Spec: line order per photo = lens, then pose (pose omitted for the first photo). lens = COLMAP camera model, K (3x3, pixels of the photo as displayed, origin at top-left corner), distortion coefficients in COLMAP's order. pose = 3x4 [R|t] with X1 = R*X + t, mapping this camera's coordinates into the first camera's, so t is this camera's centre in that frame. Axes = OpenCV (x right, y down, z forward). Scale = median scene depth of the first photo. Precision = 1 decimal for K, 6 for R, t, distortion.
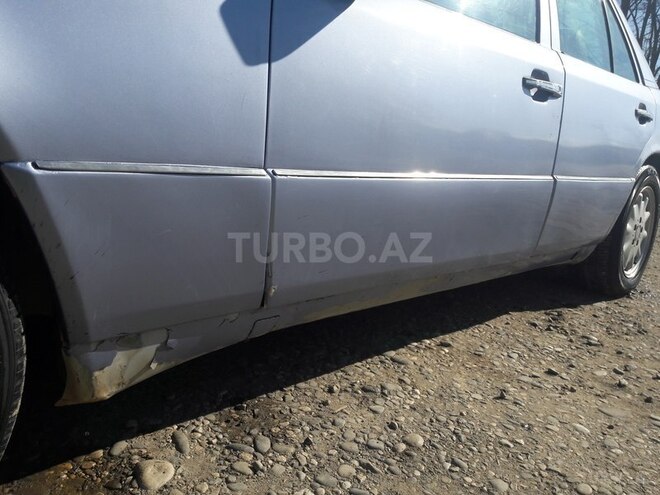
lens RADIAL K [[543.4, 0, 332.2], [0, 543.4, 248.2], [0, 0, 1]] dist [0.033490, -0.054122]
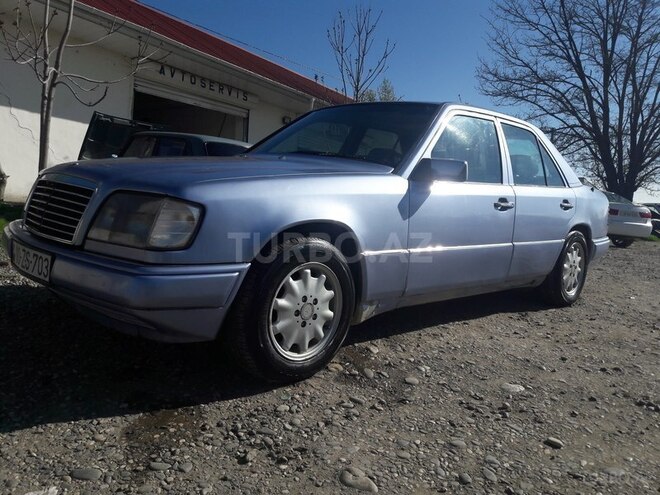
lens RADIAL K [[543.4, 0, 327.0], [0, 543.4, 248.0], [0, 0, 1]] dist [0.033490, -0.054122]
pose [[0.999491, -0.023962, -0.021064, -0.226895], [0.022031, 0.995917, -0.087545, 0.048604], [0.023076, 0.087036, 0.995938, -0.928458]]
